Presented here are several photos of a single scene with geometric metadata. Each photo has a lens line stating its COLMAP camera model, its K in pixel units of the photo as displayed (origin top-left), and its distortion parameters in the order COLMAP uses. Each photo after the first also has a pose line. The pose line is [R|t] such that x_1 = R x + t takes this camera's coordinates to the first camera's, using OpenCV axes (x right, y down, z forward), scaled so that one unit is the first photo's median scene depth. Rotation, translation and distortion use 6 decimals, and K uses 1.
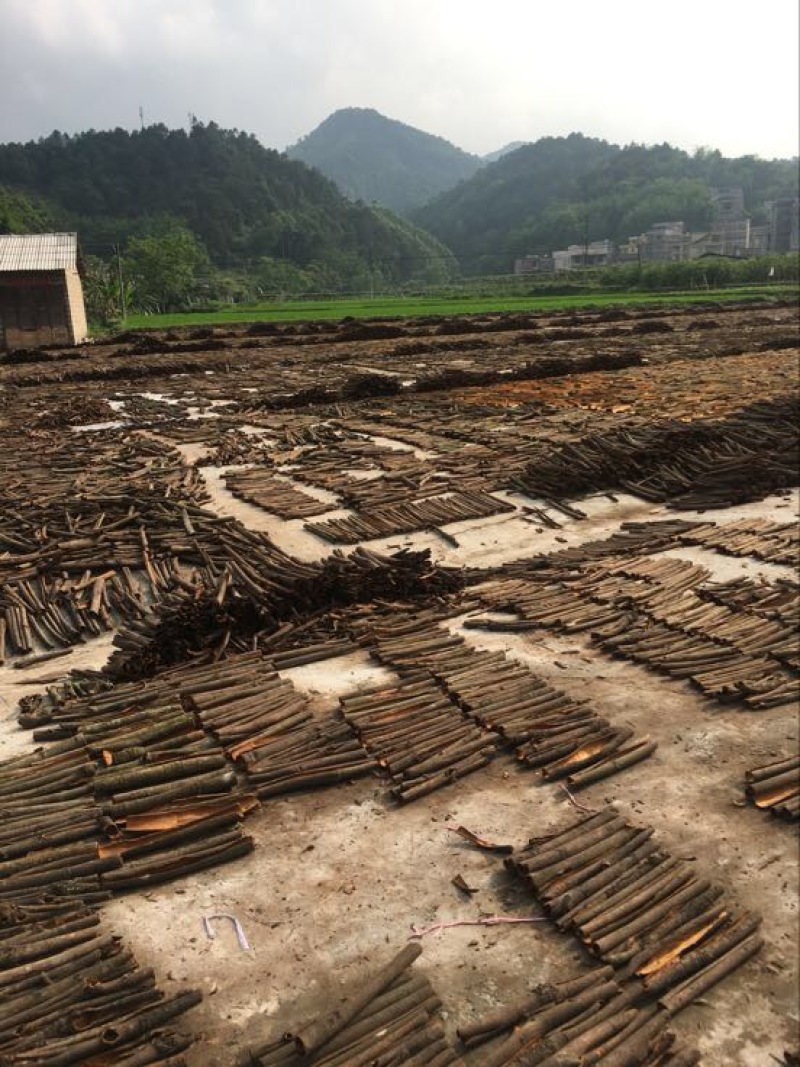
lens RADIAL K [[906.7, 0, 405.6], [0, 906.7, 542.9], [0, 0, 1]] dist [0.080026, -0.113086]
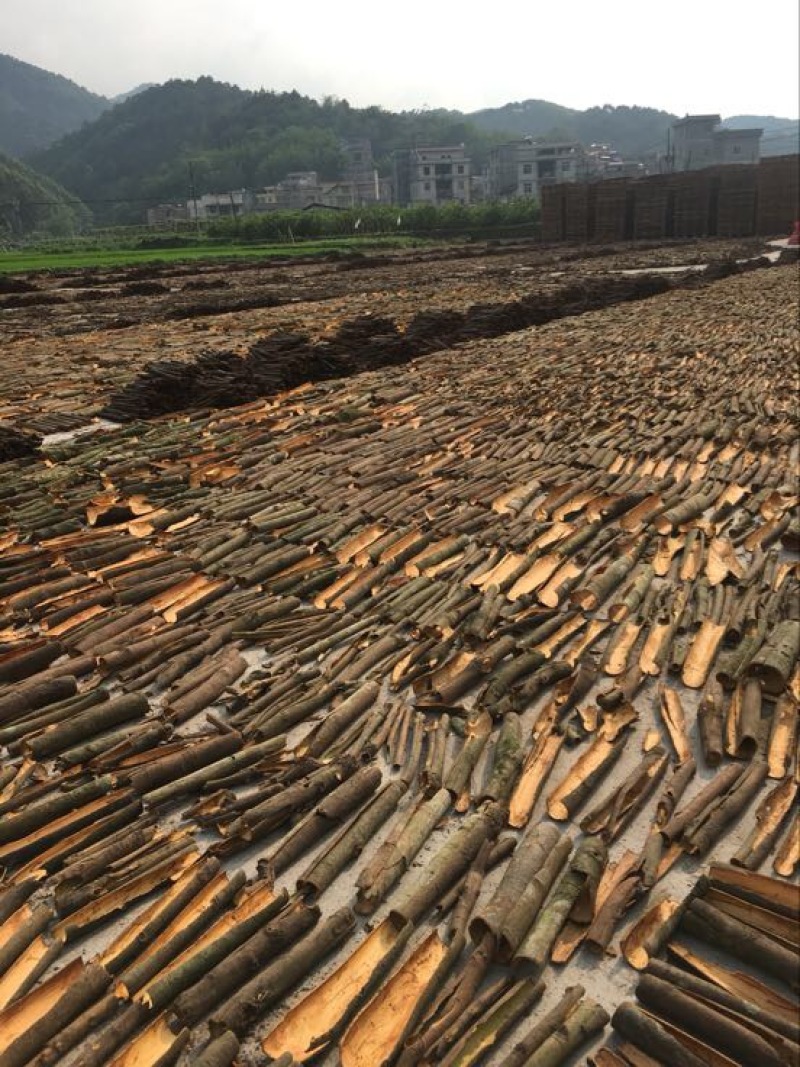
lens RADIAL K [[906.7, 0, 405.6], [0, 906.7, 542.9], [0, 0, 1]] dist [0.080026, -0.113086]
pose [[0.937407, -0.124720, 0.325136, 0.745558], [0.108688, 0.991809, 0.067091, -0.082803], [-0.330840, -0.027553, 0.943284, 0.240391]]
